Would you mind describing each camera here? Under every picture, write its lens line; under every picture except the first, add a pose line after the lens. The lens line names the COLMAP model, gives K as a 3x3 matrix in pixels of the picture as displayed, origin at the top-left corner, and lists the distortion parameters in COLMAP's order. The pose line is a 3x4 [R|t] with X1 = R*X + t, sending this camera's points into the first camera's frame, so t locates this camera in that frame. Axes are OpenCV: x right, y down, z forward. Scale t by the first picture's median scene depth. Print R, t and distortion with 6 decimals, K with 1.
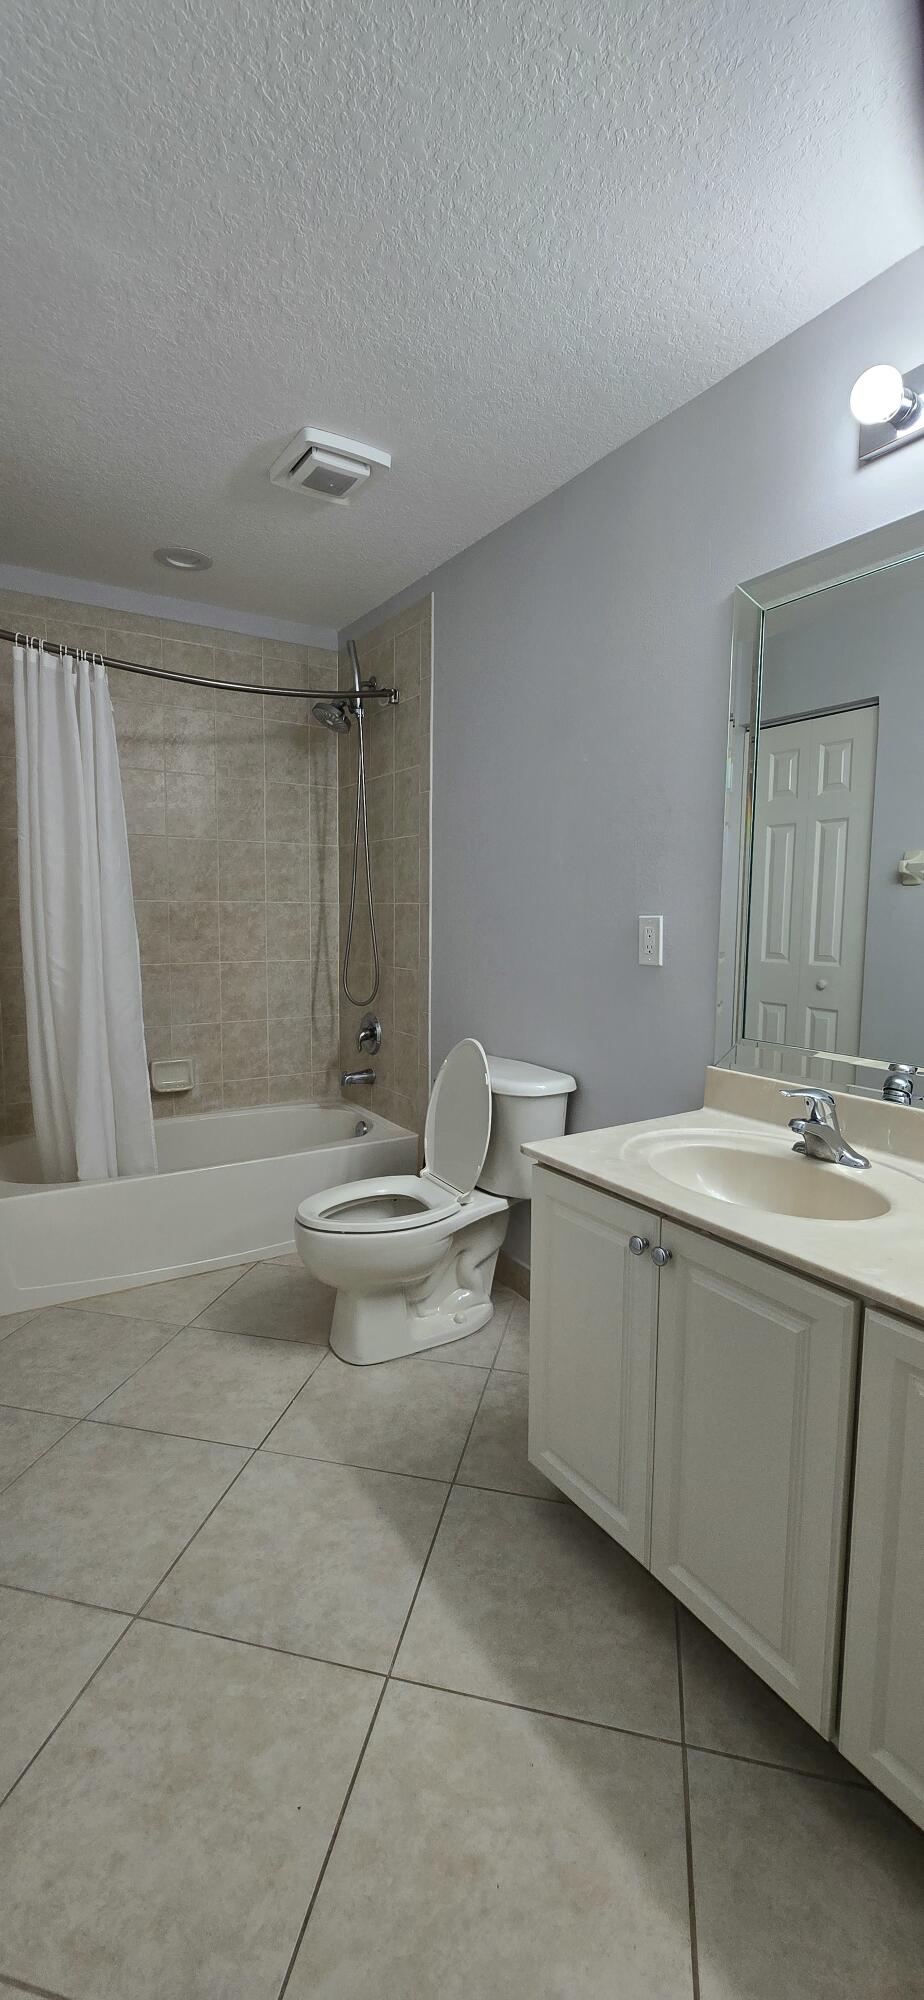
lens RADIAL K [[810.8, 0, 462.0], [0, 810.8, 1000.0], [0, 0, 1]] dist [-0.003167, -0.000542]
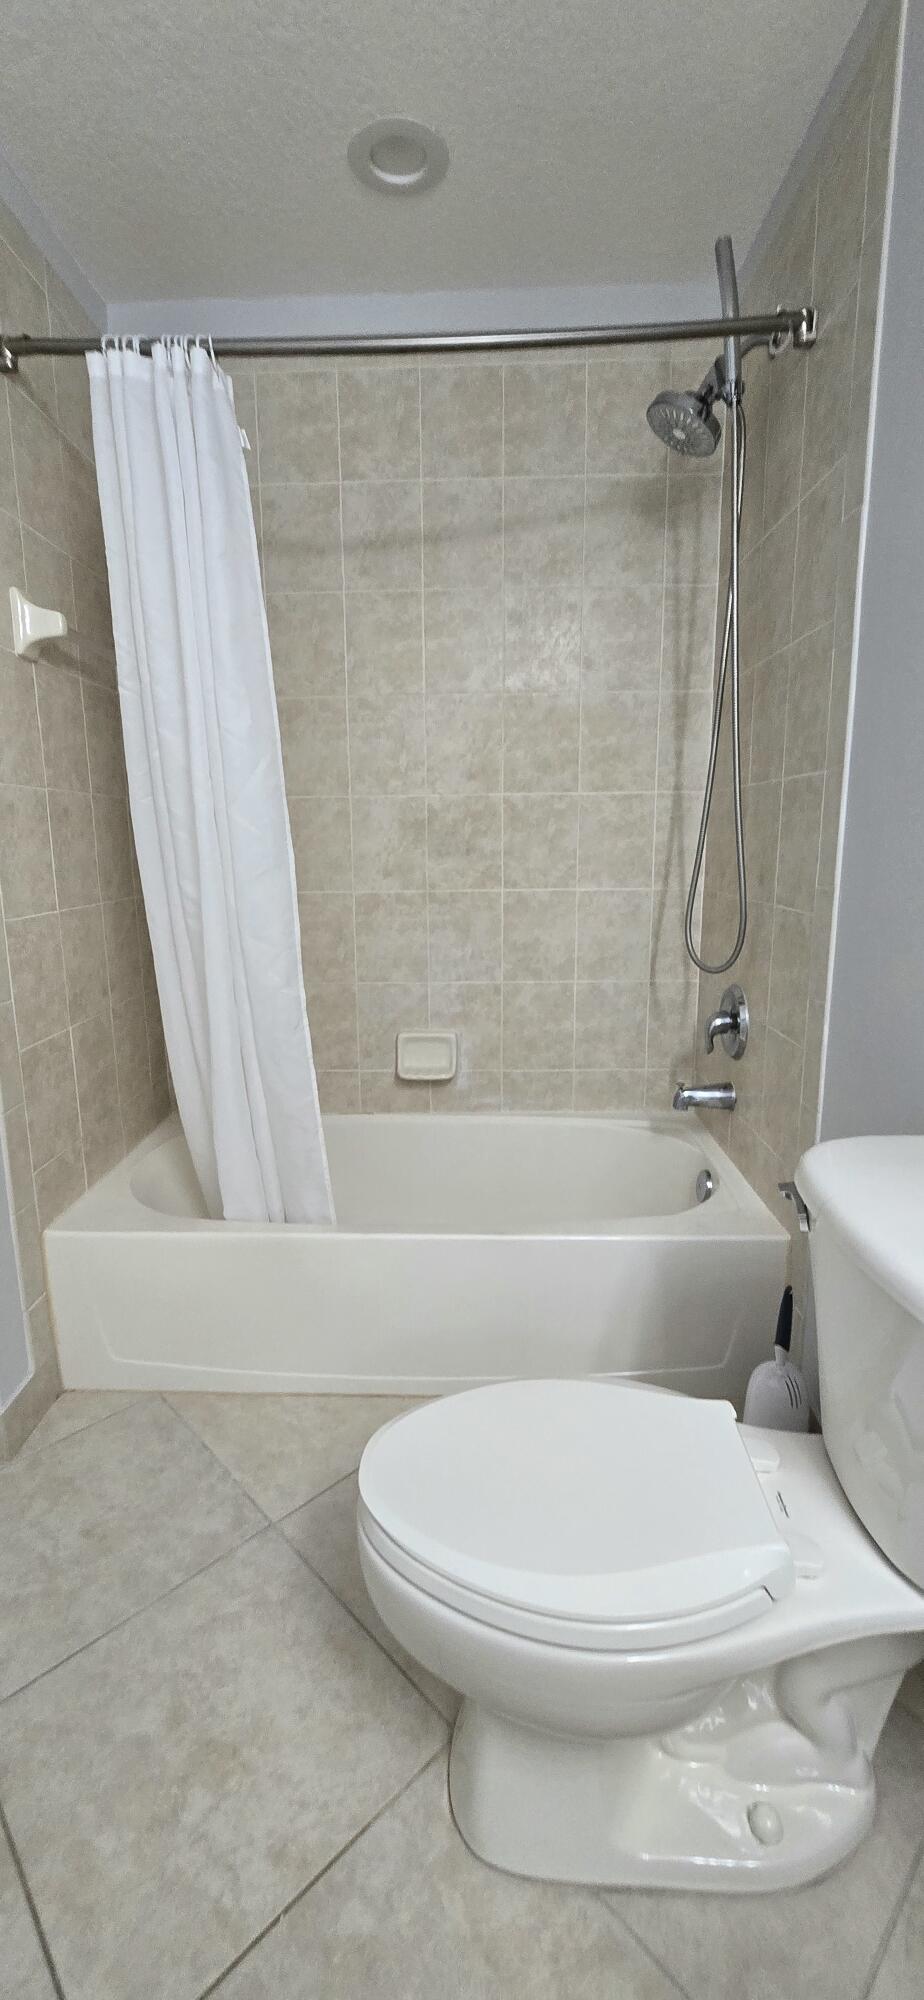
lens RADIAL K [[810.8, 0, 462.0], [0, 810.8, 1000.0], [0, 0, 1]] dist [-0.003167, -0.000542]
pose [[0.830261, 0.088540, -0.550298, 0.039082], [-0.039993, 0.994221, 0.099626, -0.022149], [0.555939, -0.060707, 0.829004, 0.435945]]
